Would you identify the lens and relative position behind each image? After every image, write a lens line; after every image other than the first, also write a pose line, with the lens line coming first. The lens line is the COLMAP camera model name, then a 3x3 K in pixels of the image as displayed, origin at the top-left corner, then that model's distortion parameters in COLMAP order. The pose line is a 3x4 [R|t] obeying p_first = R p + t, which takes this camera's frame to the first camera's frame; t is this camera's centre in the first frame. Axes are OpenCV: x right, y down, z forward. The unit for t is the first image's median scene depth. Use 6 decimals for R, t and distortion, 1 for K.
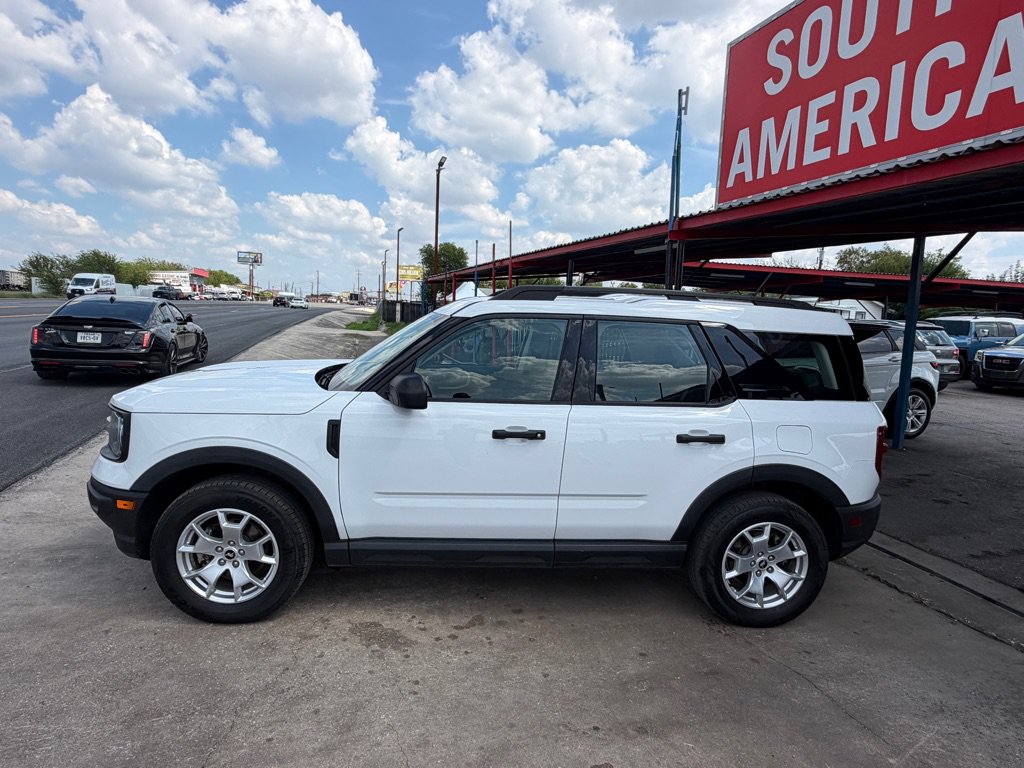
lens RADIAL K [[587.1, 0, 506.1], [0, 587.1, 377.1], [0, 0, 1]] dist [0.000131, -0.000005]
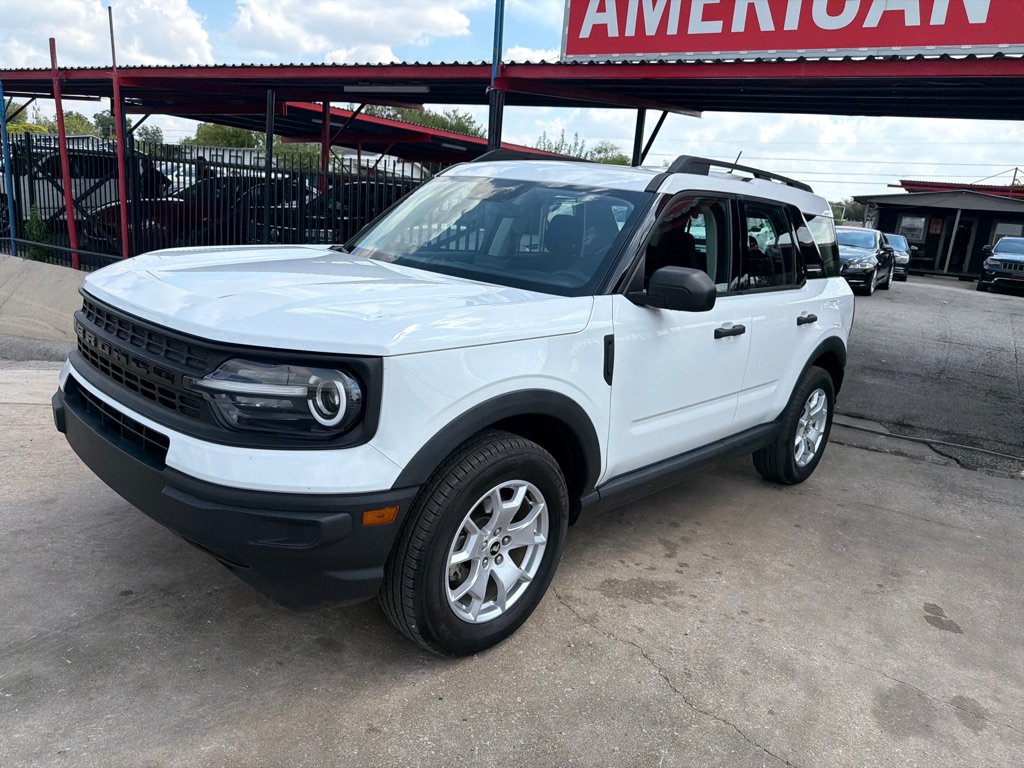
lens RADIAL K [[732.5, 0, 508.7], [0, 732.5, 380.4], [0, 0, 1]] dist [0.005762, -0.008918]
pose [[0.741158, -0.134763, 0.657666, -0.815186], [0.018540, 0.983380, 0.180611, -0.029478], [-0.671075, -0.121668, 0.731338, 0.337470]]
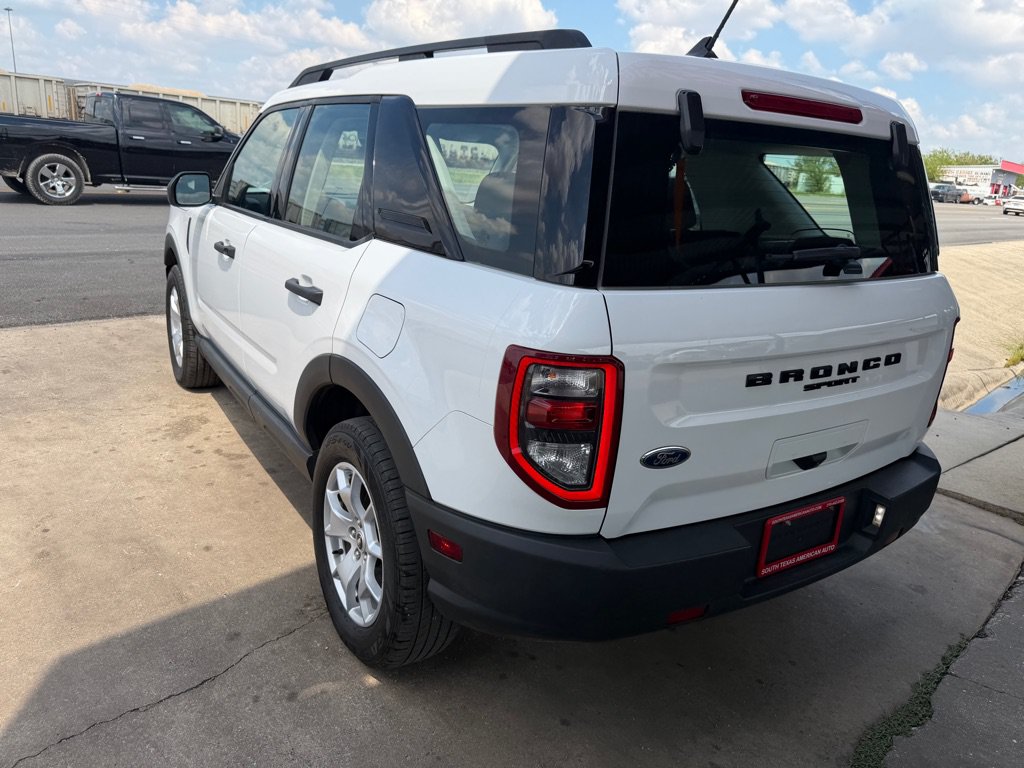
lens RADIAL K [[733.0, 0, 498.9], [0, 733.0, 385.0], [0, 0, 1]] dist [0.002668, -0.004108]
pose [[0.454304, 0.245827, -0.856257, 0.967104], [-0.153126, 0.968416, 0.196783, 0.015030], [0.877588, 0.041716, 0.477598, 0.712095]]
